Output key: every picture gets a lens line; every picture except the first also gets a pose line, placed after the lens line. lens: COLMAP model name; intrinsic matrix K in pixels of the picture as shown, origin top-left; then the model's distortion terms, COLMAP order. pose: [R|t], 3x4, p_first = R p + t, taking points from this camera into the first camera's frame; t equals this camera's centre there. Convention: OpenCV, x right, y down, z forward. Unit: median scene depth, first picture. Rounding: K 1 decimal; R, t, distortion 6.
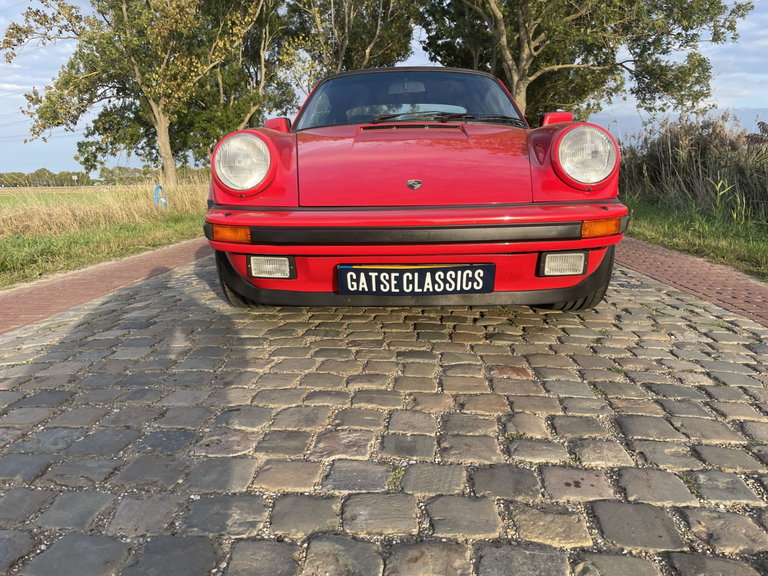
lens RADIAL K [[582.6, 0, 387.8], [0, 582.6, 290.5], [0, 0, 1]] dist [0.075800, -0.108405]
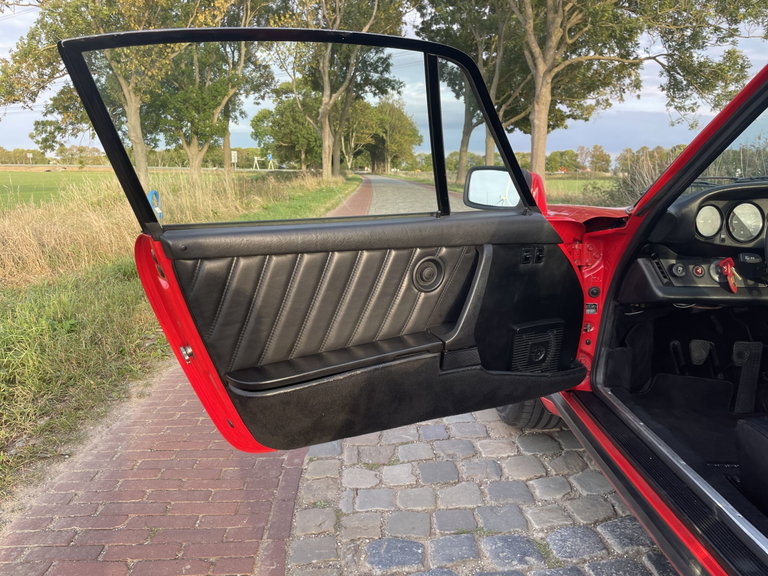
lens RADIAL K [[582.6, 0, 382.1], [0, 582.6, 282.2], [0, 0, 1]] dist [0.075800, -0.108405]
pose [[0.998371, 0.020207, 0.053357, -0.050870], [-0.020527, 0.999774, 0.005464, -0.026932], [-0.053235, -0.006550, 0.998561, 0.087868]]
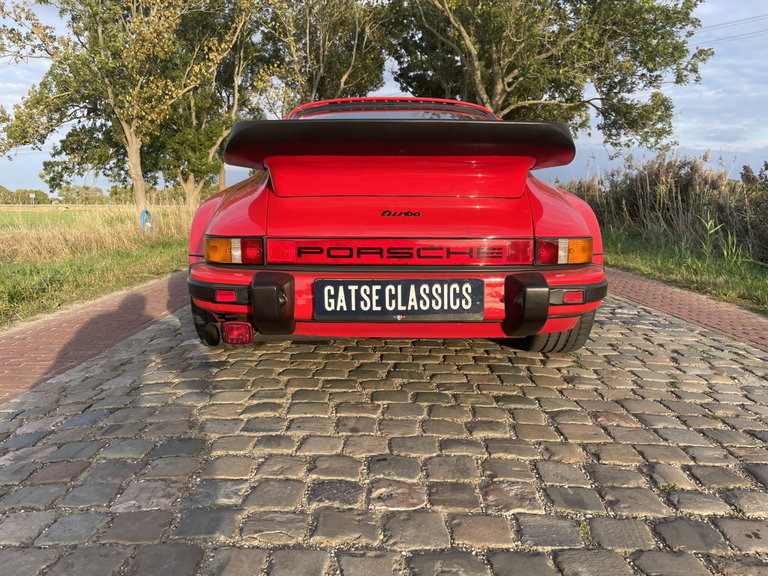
lens RADIAL K [[582.6, 0, 384.9], [0, 582.6, 283.2], [0, 0, 1]] dist [0.075800, -0.108405]
pose [[0.998333, 0.013147, 0.056204, -0.015134], [-0.010140, 0.998518, -0.053468, -0.002394], [-0.056824, 0.052809, 0.996987, -0.001853]]
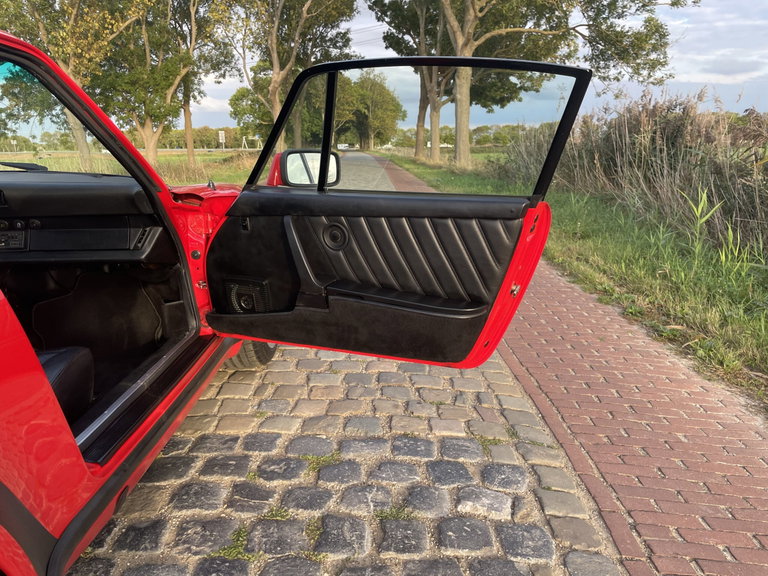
lens RADIAL K [[582.6, 0, 391.3], [0, 582.6, 280.5], [0, 0, 1]] dist [0.075800, -0.108405]
pose [[0.997324, -0.013201, 0.071910, 0.032008], [0.010217, 0.999077, 0.041719, -0.026191], [-0.072395, -0.040873, 0.996538, 0.070749]]
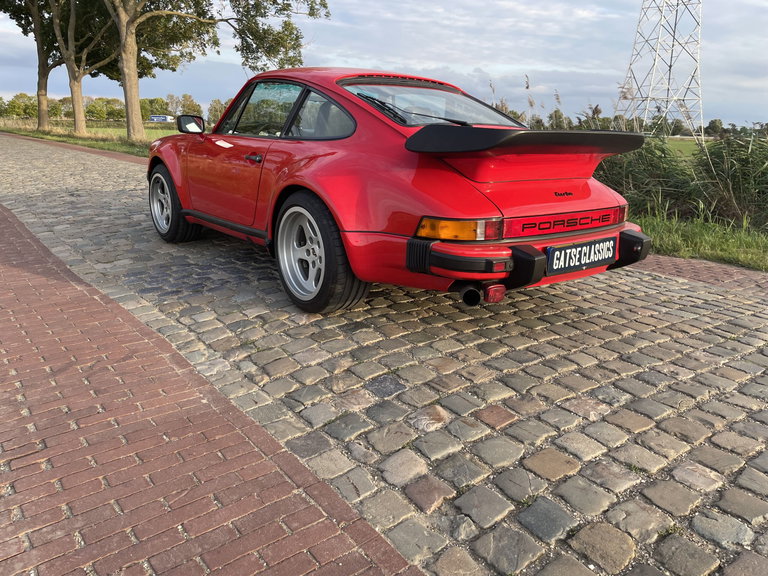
lens RADIAL K [[582.6, 0, 390.3], [0, 582.6, 281.7], [0, 0, 1]] dist [0.075800, -0.108405]
pose [[0.756847, -0.124541, 0.641616, -0.086020], [0.075399, 0.991761, 0.103566, -0.010953], [-0.649228, -0.030007, 0.760002, 0.008813]]
